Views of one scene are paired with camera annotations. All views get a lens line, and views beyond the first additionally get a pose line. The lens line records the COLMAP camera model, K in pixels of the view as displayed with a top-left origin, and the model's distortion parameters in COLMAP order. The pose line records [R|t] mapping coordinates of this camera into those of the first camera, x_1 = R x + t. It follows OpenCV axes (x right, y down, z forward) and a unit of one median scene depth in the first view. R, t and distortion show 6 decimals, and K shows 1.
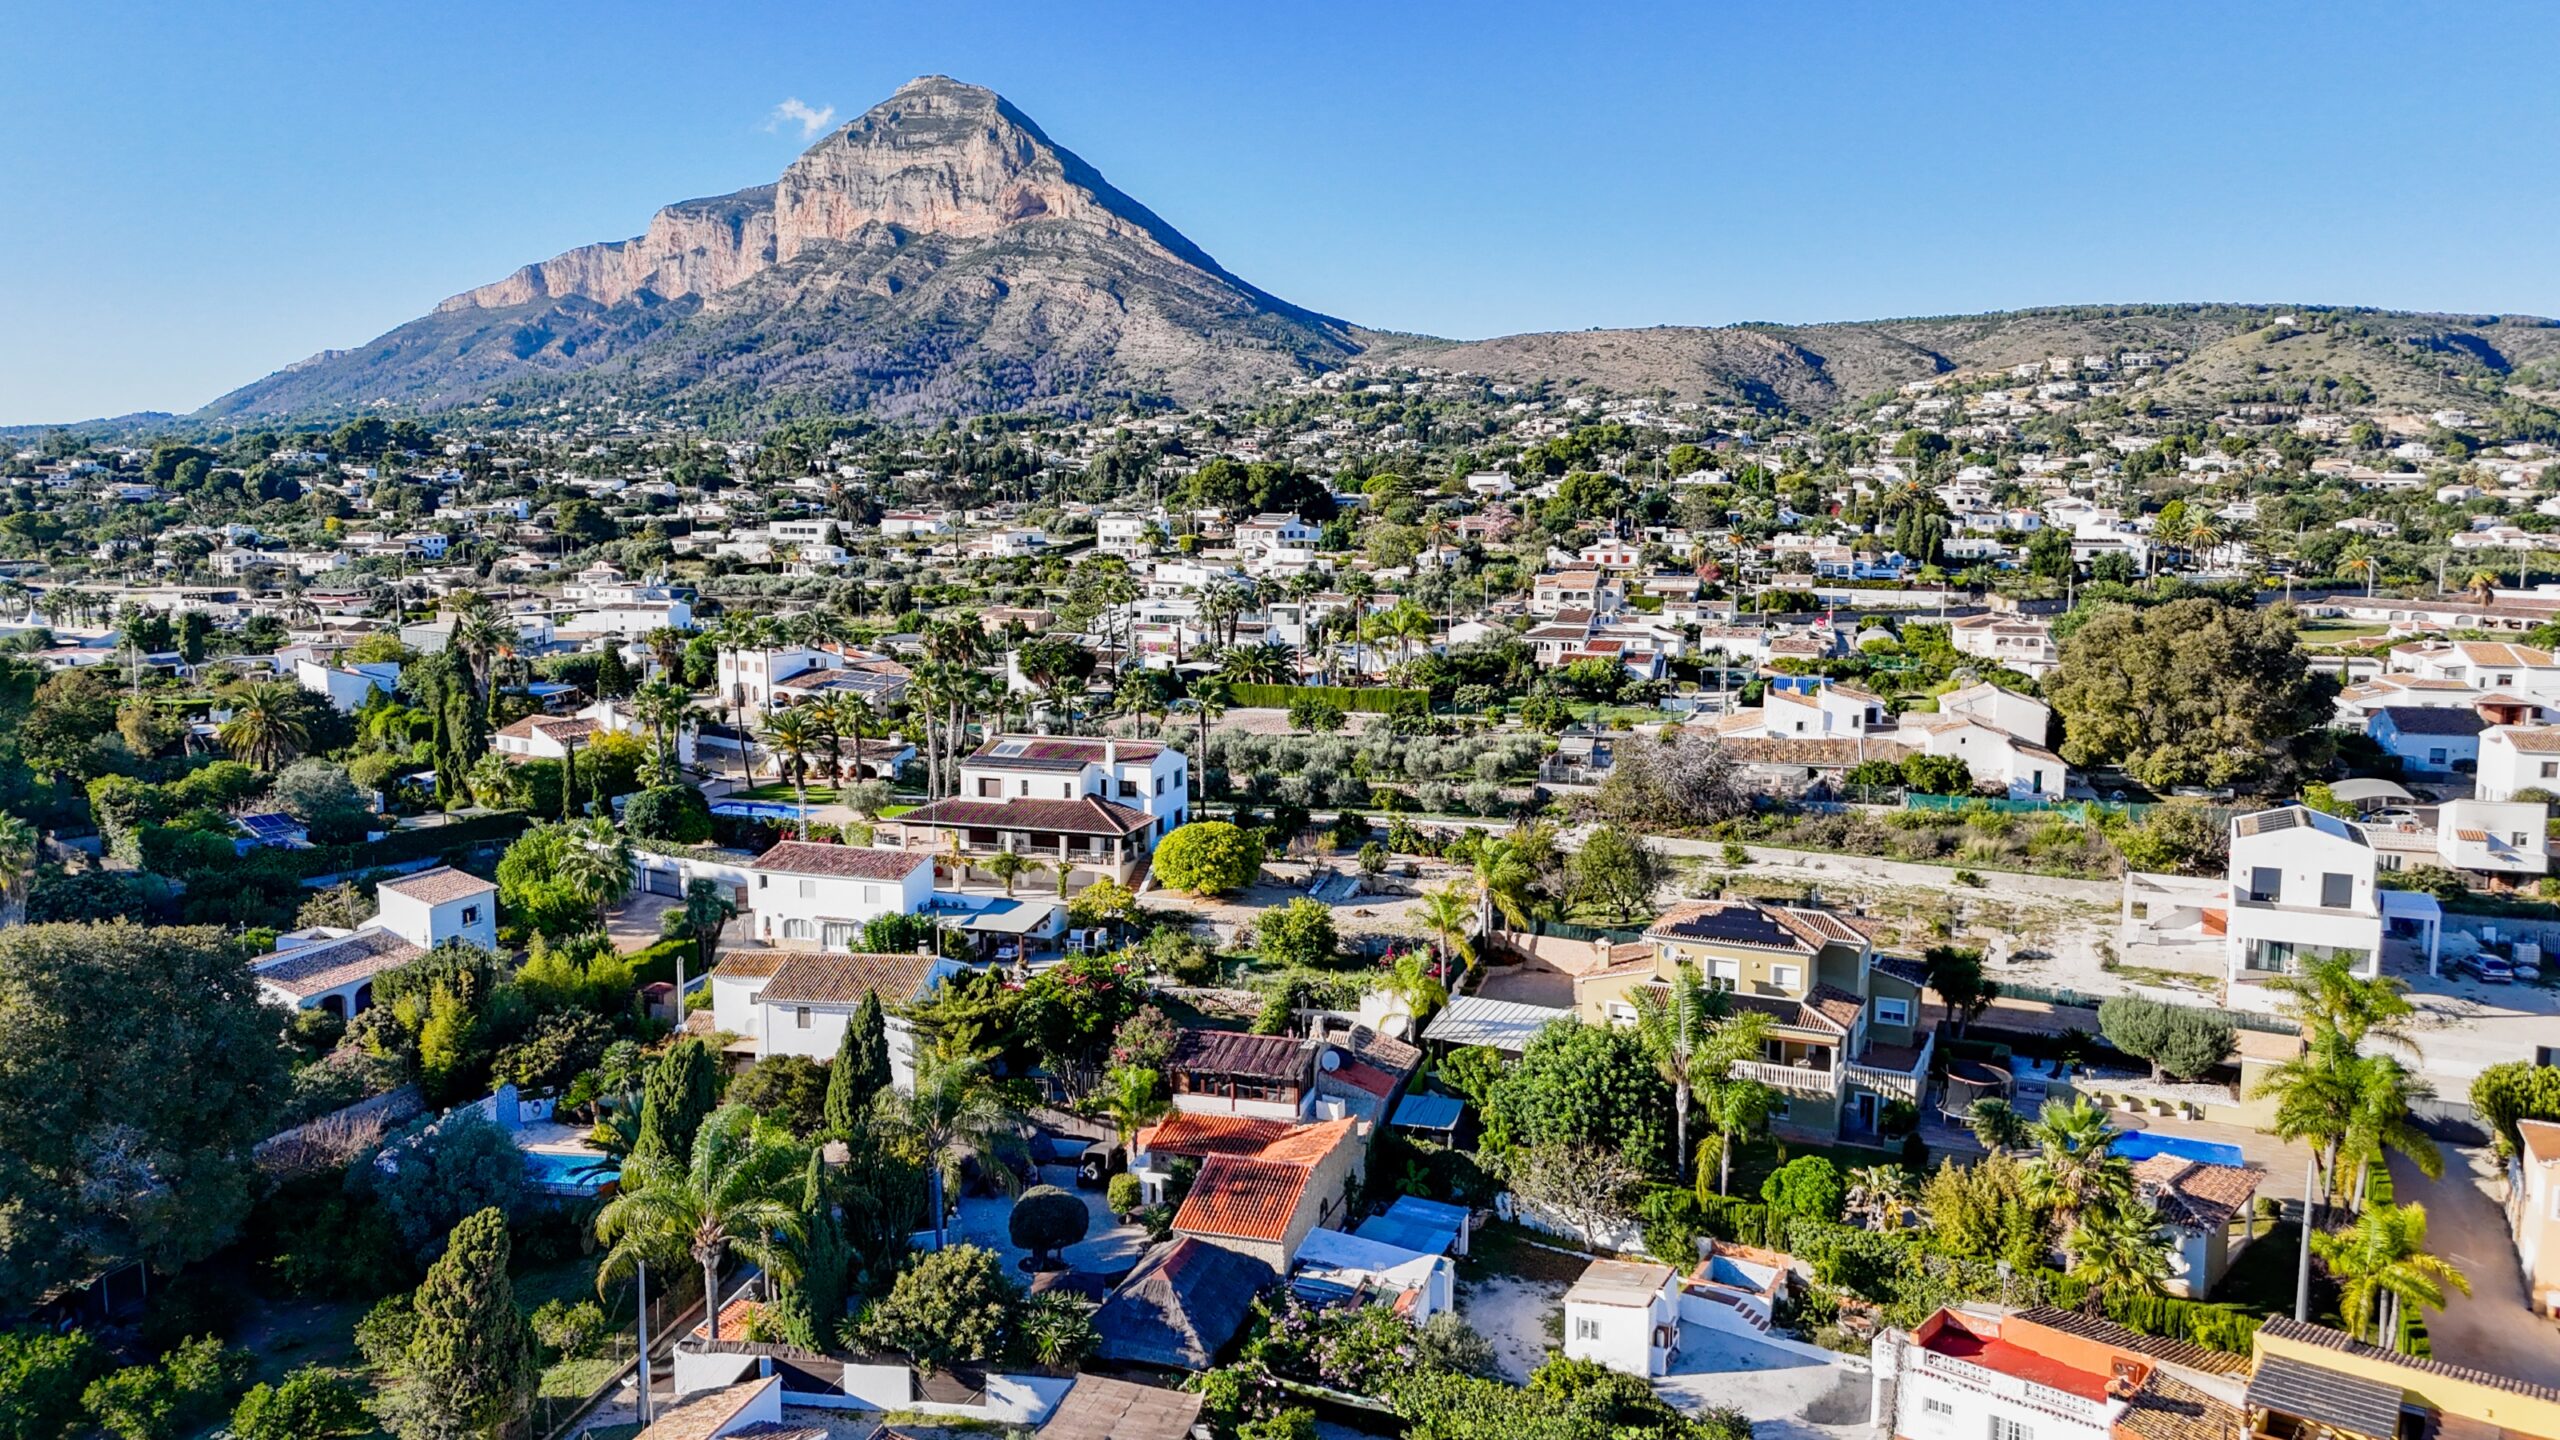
lens RADIAL K [[1847.8, 0, 1280.0], [0, 1847.8, 720.0], [0, 0, 1]] dist [0.065413, -0.051761]
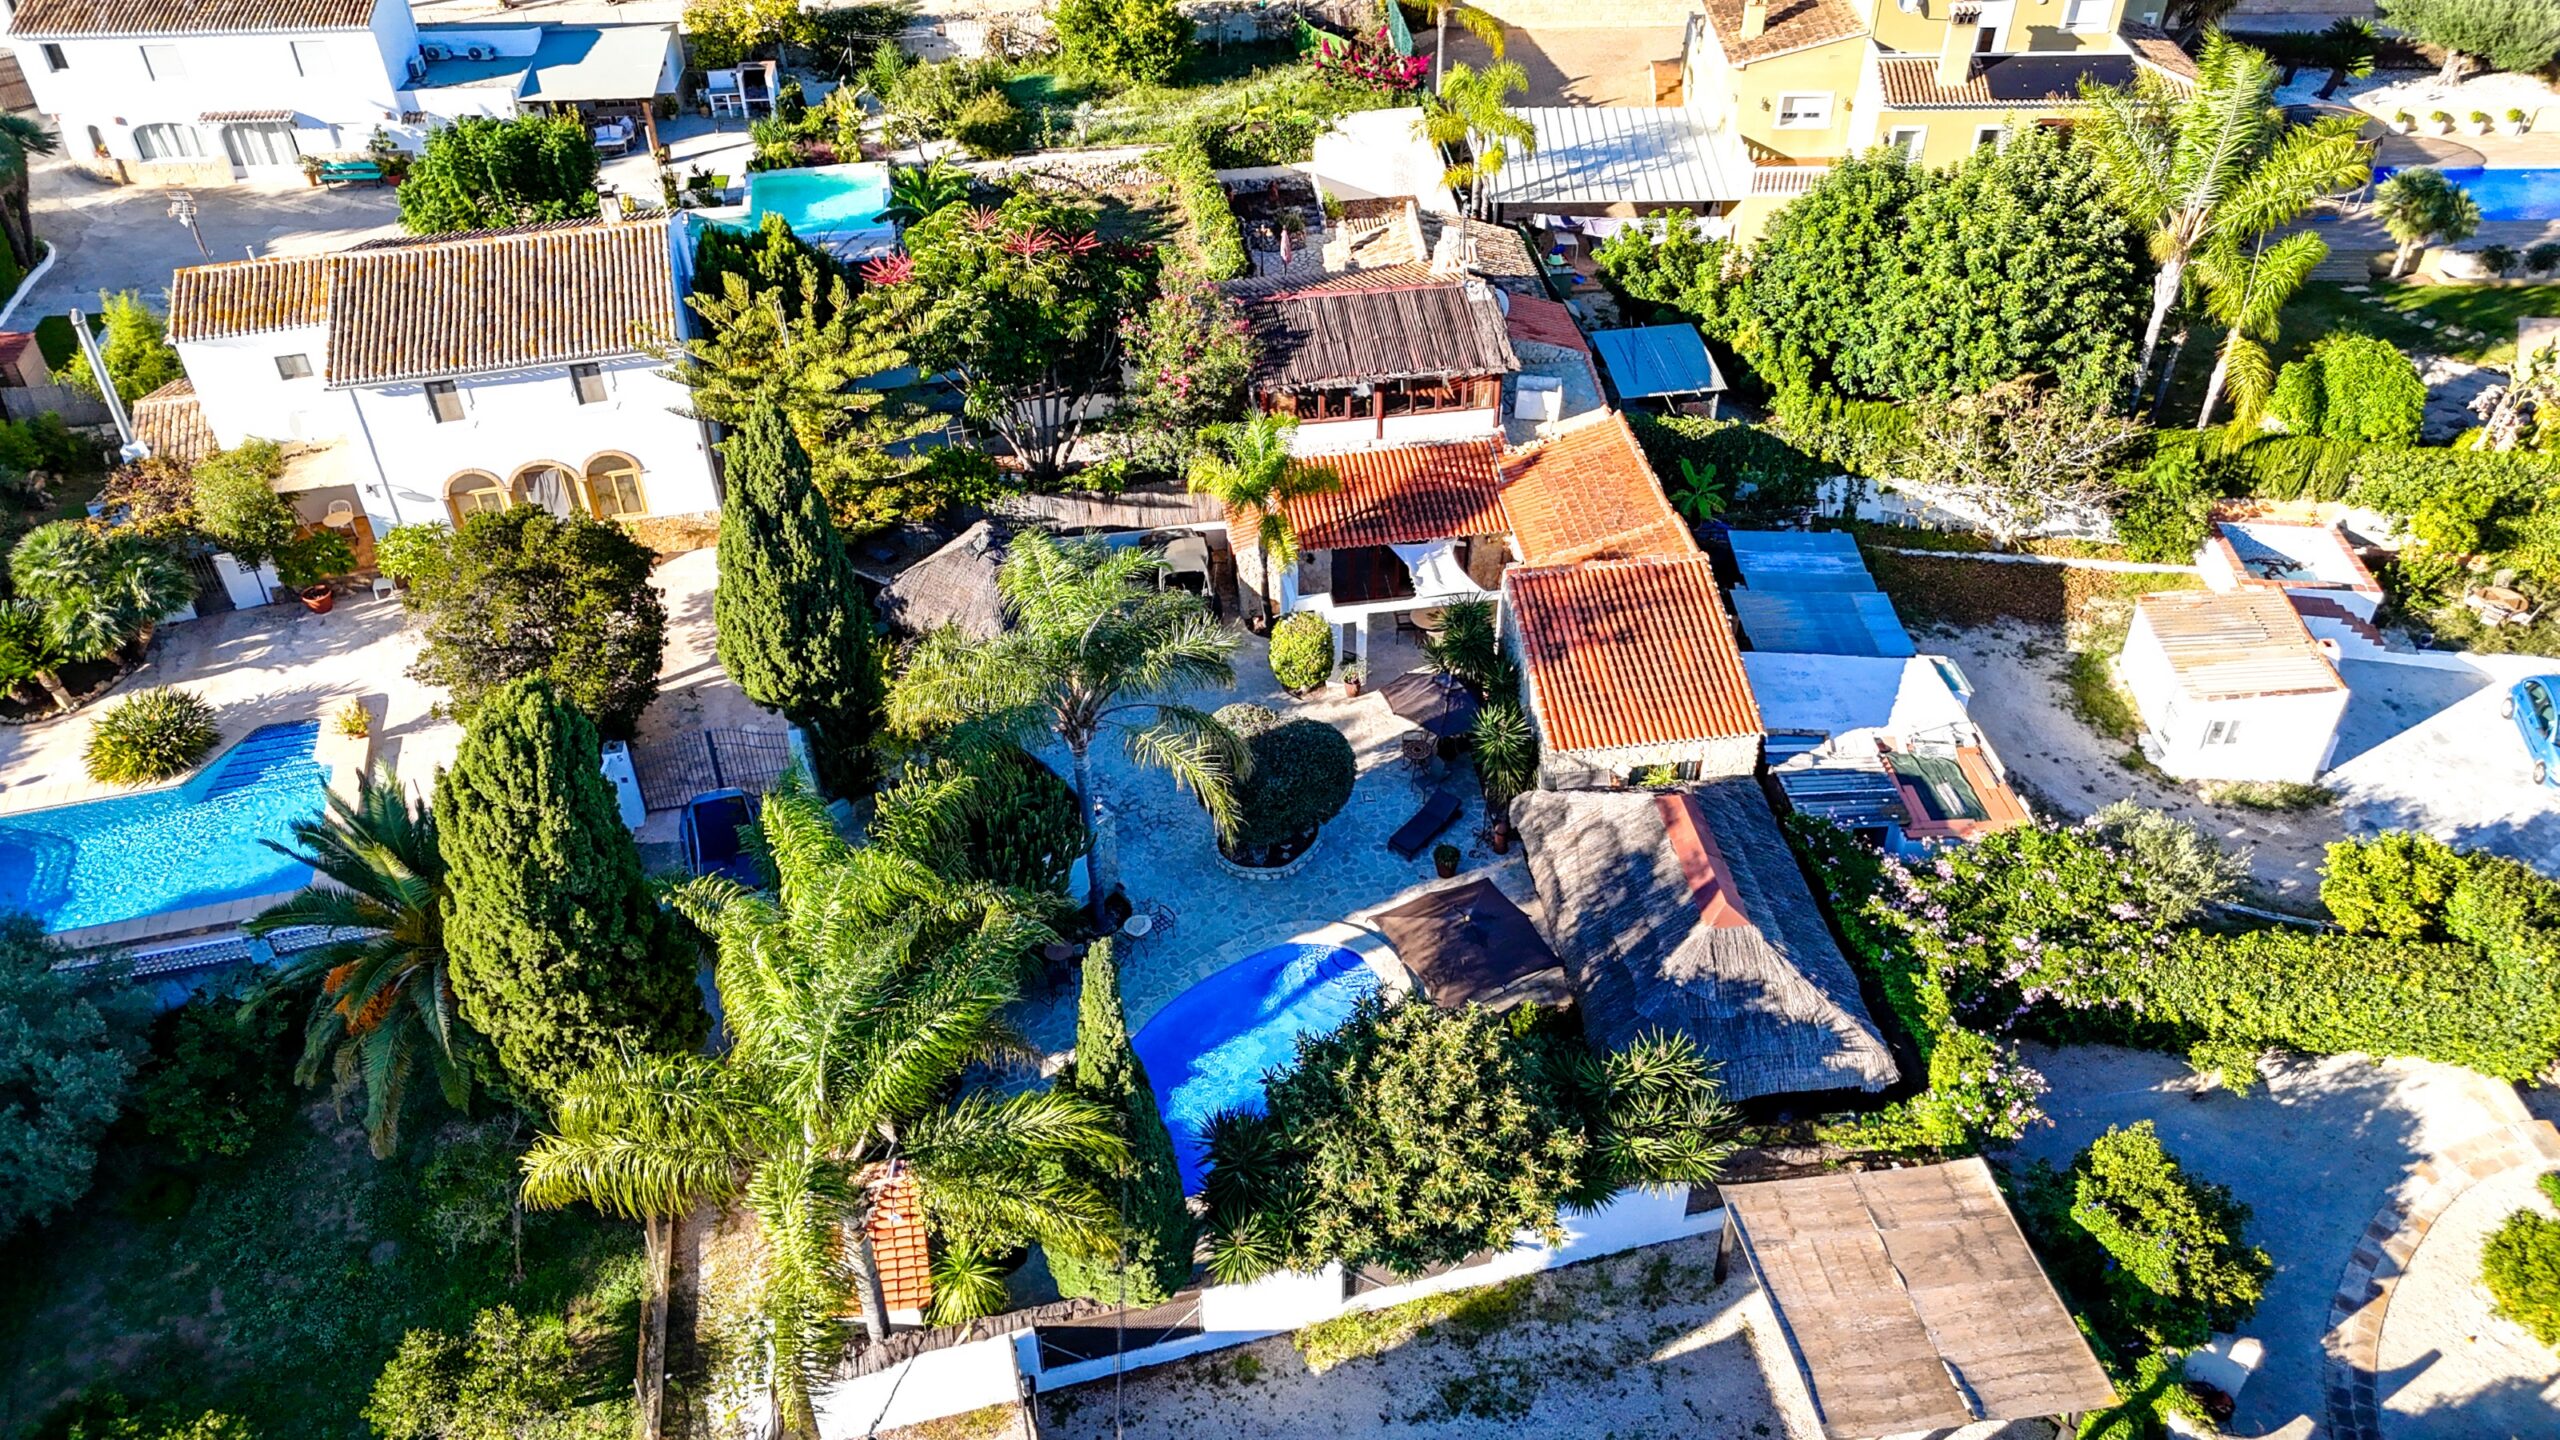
lens RADIAL K [[1847.8, 0, 1280.0], [0, 1847.8, 720.0], [0, 0, 1]] dist [0.065413, -0.051761]
pose [[0.918256, -0.259870, 0.298788, -0.240254], [0.067649, 0.846393, 0.528245, -0.012886], [-0.390167, -0.464851, 0.794785, 0.526539]]
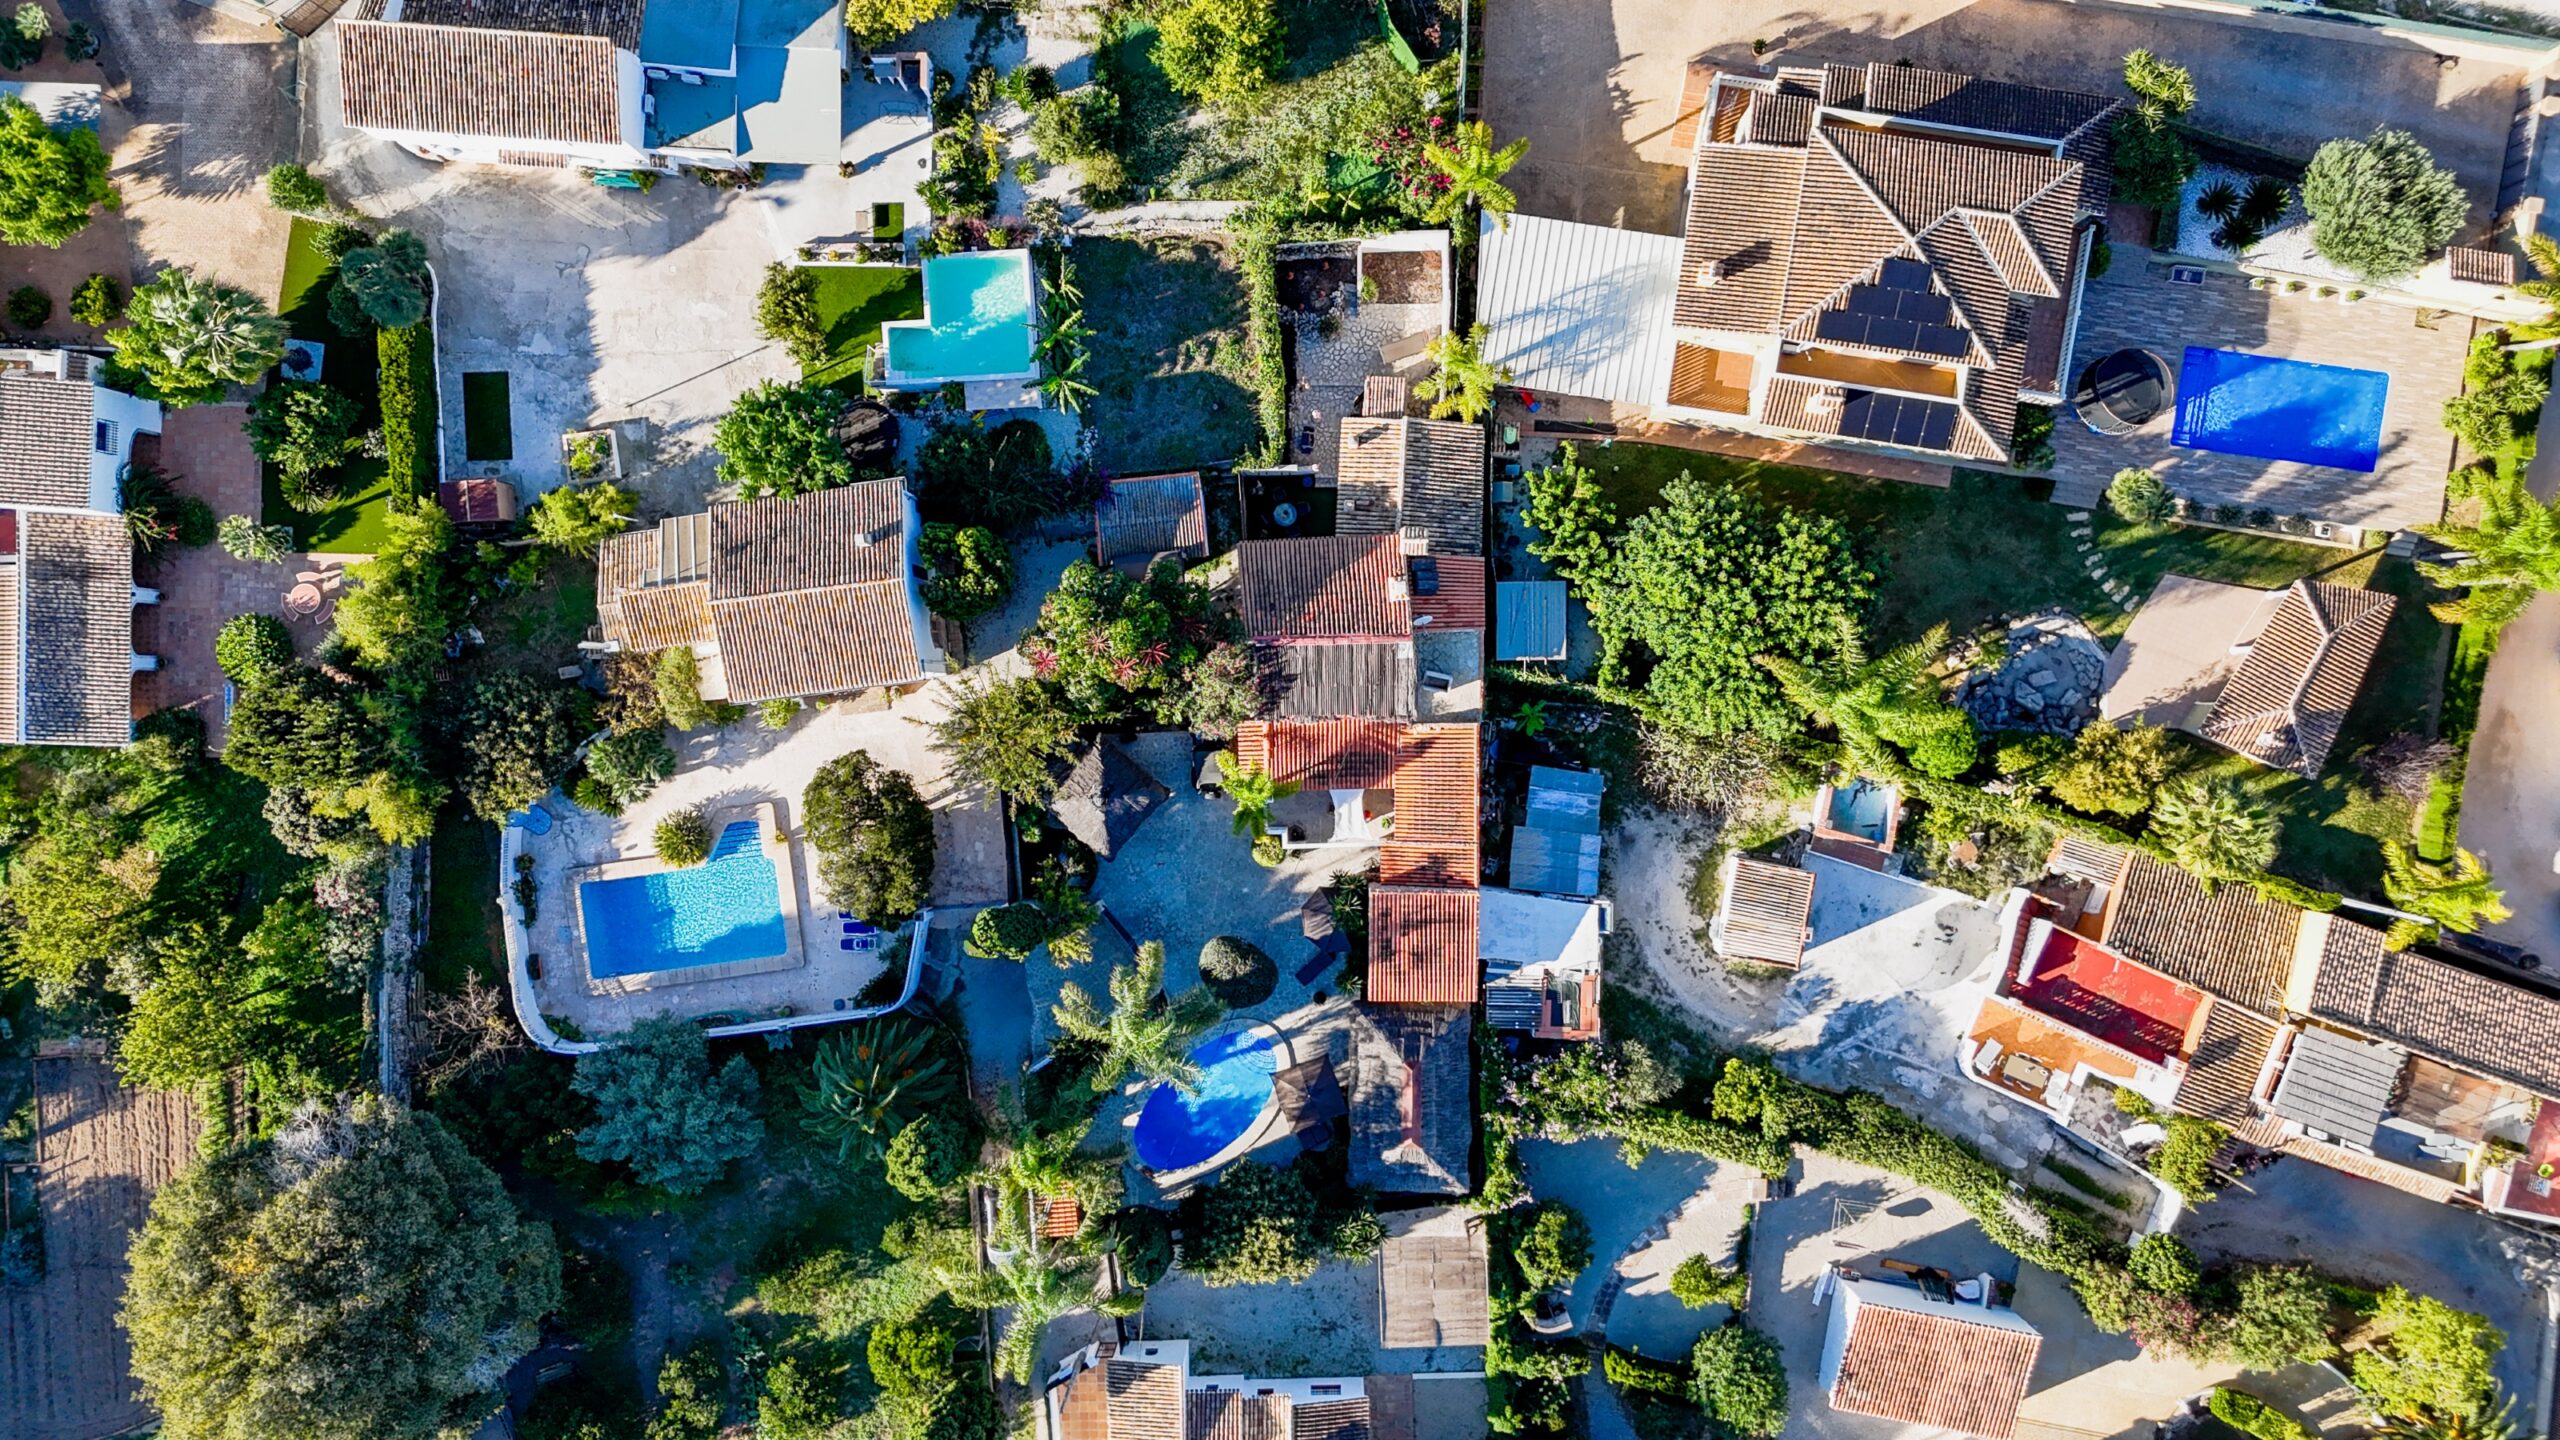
lens RADIAL K [[1835.9, 0, 1280.0], [0, 1835.9, 720.0], [0, 0, 1]] dist [0.142753, -0.048873]
pose [[0.960547, -0.276834, -0.026691, -0.030350], [0.068169, 0.141310, 0.987616, -0.697527], [-0.269634, -0.950471, 0.154606, 0.851835]]
